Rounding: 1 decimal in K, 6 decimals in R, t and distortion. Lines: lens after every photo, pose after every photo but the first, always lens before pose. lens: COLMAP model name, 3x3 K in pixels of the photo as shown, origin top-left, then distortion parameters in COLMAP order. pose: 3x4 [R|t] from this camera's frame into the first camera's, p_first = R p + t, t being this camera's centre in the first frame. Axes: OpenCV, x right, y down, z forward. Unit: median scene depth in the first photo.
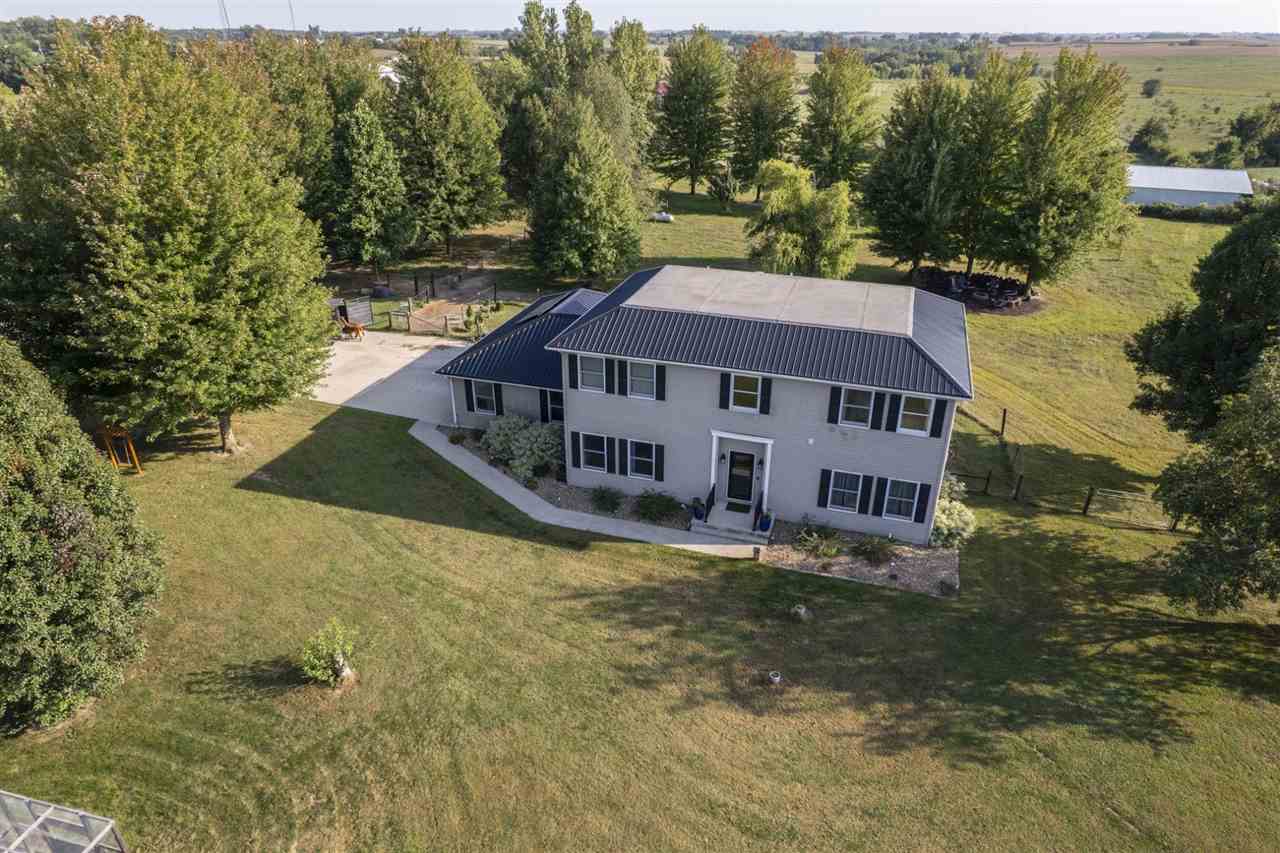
lens RADIAL K [[818.7, 0, 643.1], [0, 818.7, 438.1], [0, 0, 1]] dist [-0.074147, 0.069687]
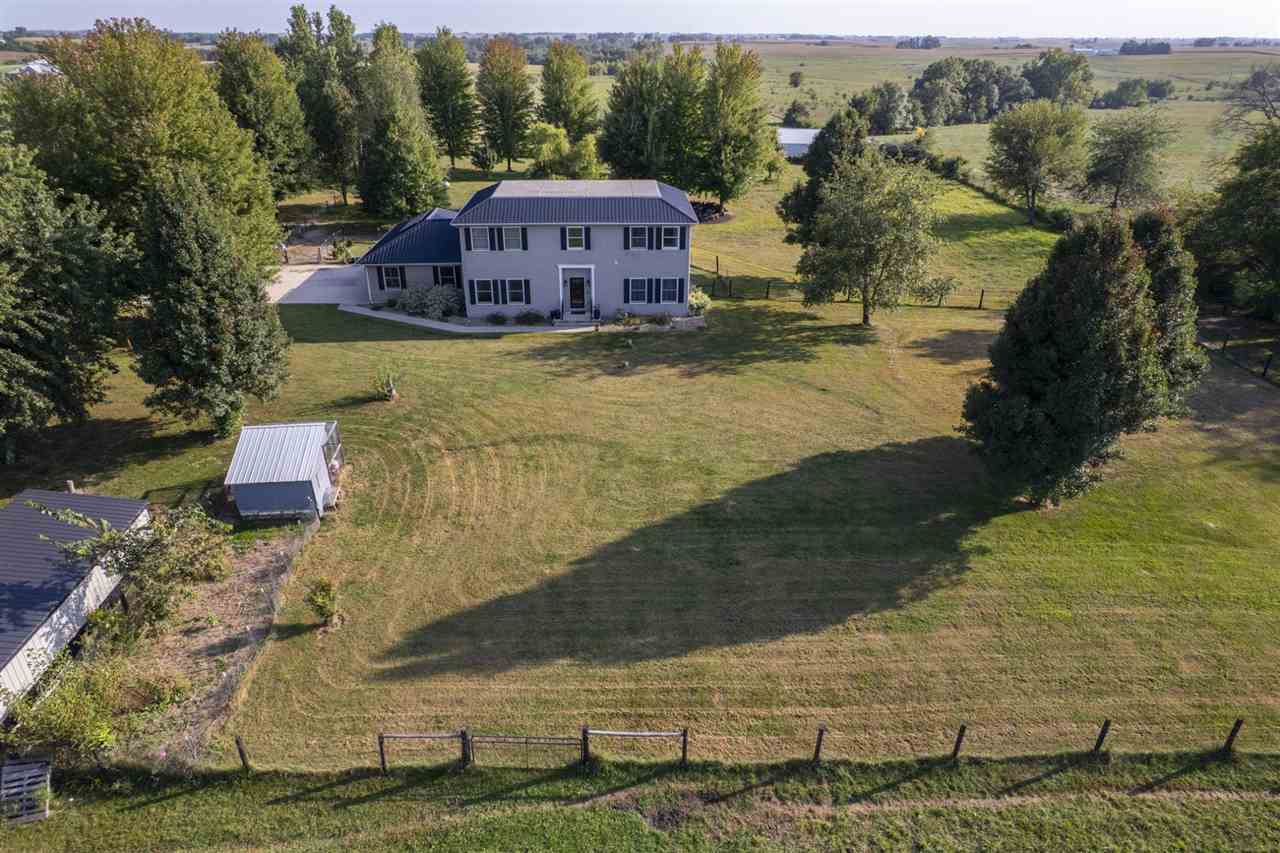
lens RADIAL K [[818.7, 0, 643.1], [0, 818.7, 438.1], [0, 0, 1]] dist [-0.074147, 0.069687]
pose [[0.939541, -0.152055, 0.306825, -0.296958], [0.152529, 0.988041, 0.022585, 0.307390], [-0.306590, 0.025581, 0.951498, -0.597699]]
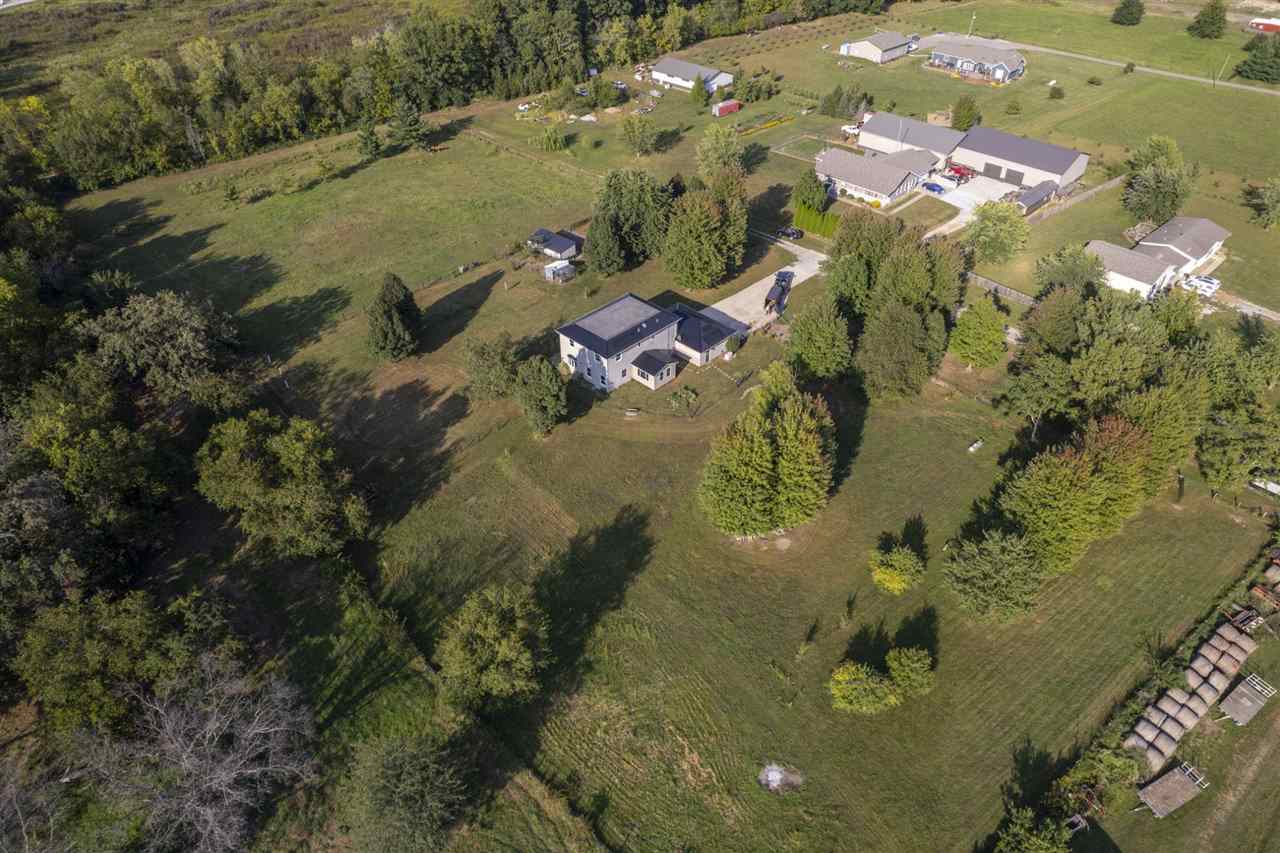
lens RADIAL K [[818.7, 0, 643.1], [0, 818.7, 438.1], [0, 0, 1]] dist [-0.074147, 0.069687]
pose [[-0.457565, 0.568016, -0.684100, 2.905692], [-0.392381, 0.561414, 0.728595, -2.579913], [0.797917, 0.601808, -0.034005, 1.541420]]
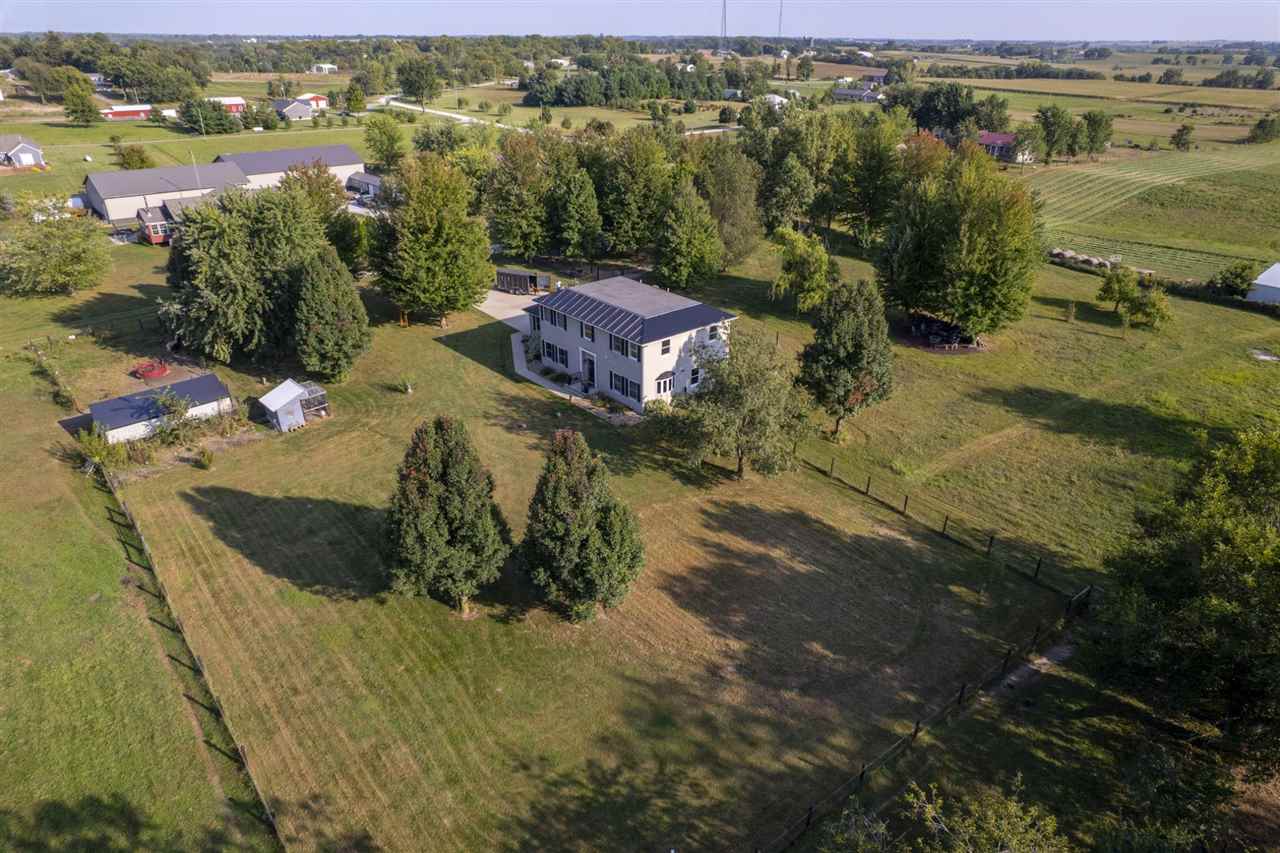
lens RADIAL K [[822.6, 0, 640.0], [0, 822.6, 426.5], [0, 0, 1]] dist [-0.072578, 0.066662]
pose [[0.852200, 0.229384, -0.470253, 1.259129], [-0.239625, 0.970084, 0.038945, 0.071848], [0.465118, 0.079495, 0.881672, -0.864470]]
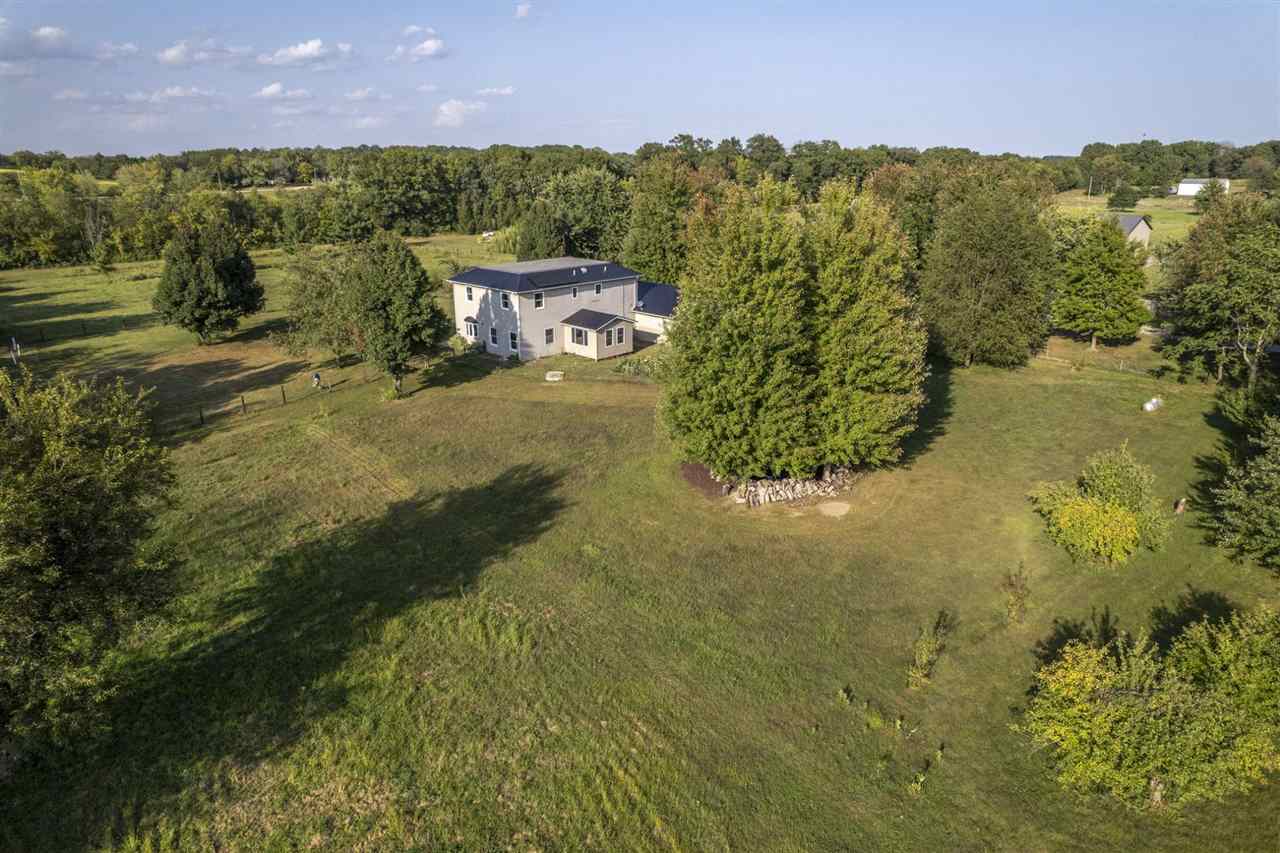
lens RADIAL K [[822.6, 0, 640.0], [0, 822.6, 426.5], [0, 0, 1]] dist [-0.072578, 0.066662]
pose [[-0.464152, 0.281564, -0.839812, 2.161606], [-0.386965, 0.788406, 0.478199, -1.053432], [0.796757, 0.546935, -0.256985, 2.097274]]
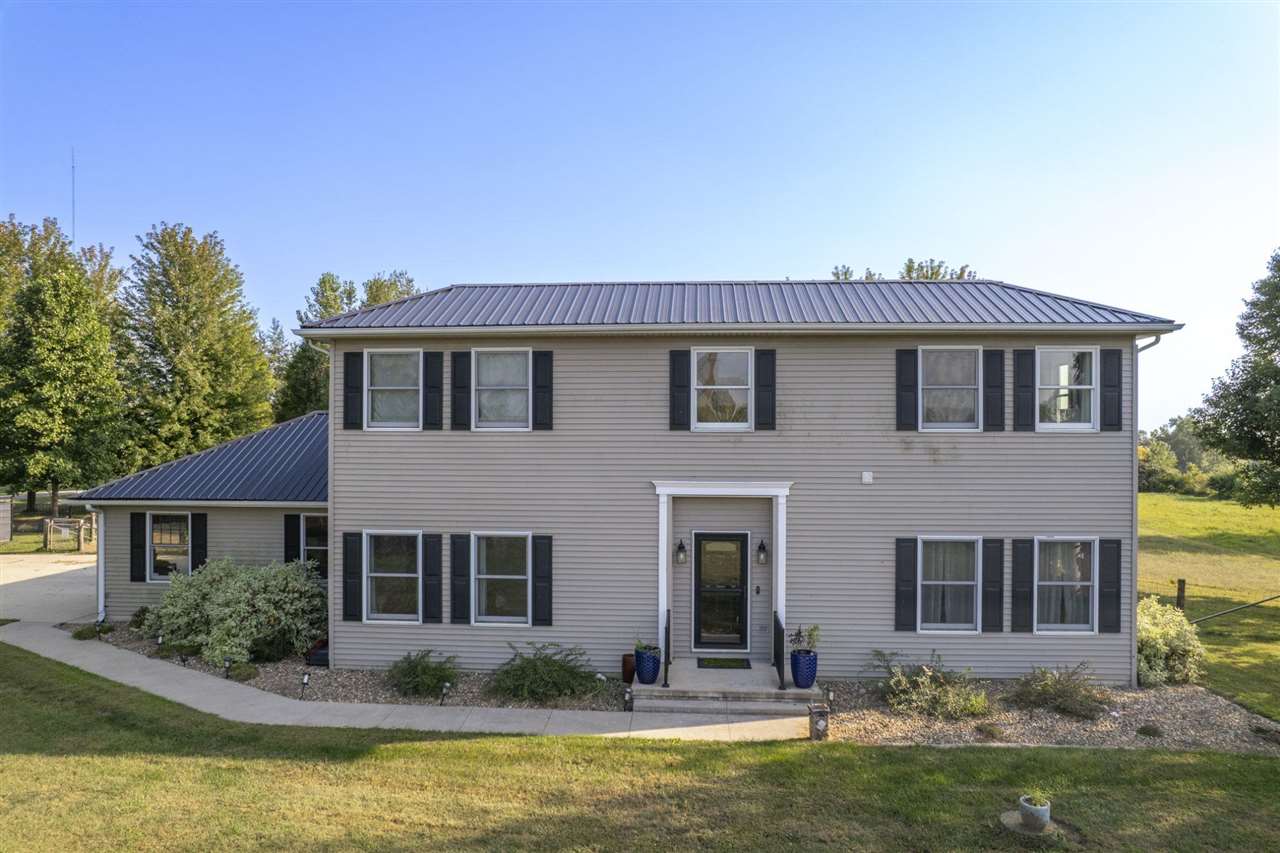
lens RADIAL K [[818.7, 0, 643.1], [0, 818.7, 438.1], [0, 0, 1]] dist [-0.074147, 0.069687]
pose [[0.970466, -0.001338, 0.241234, -0.033806], [0.110945, 0.890434, -0.441383, 0.160689], [-0.214212, 0.455110, 0.864284, 0.538442]]
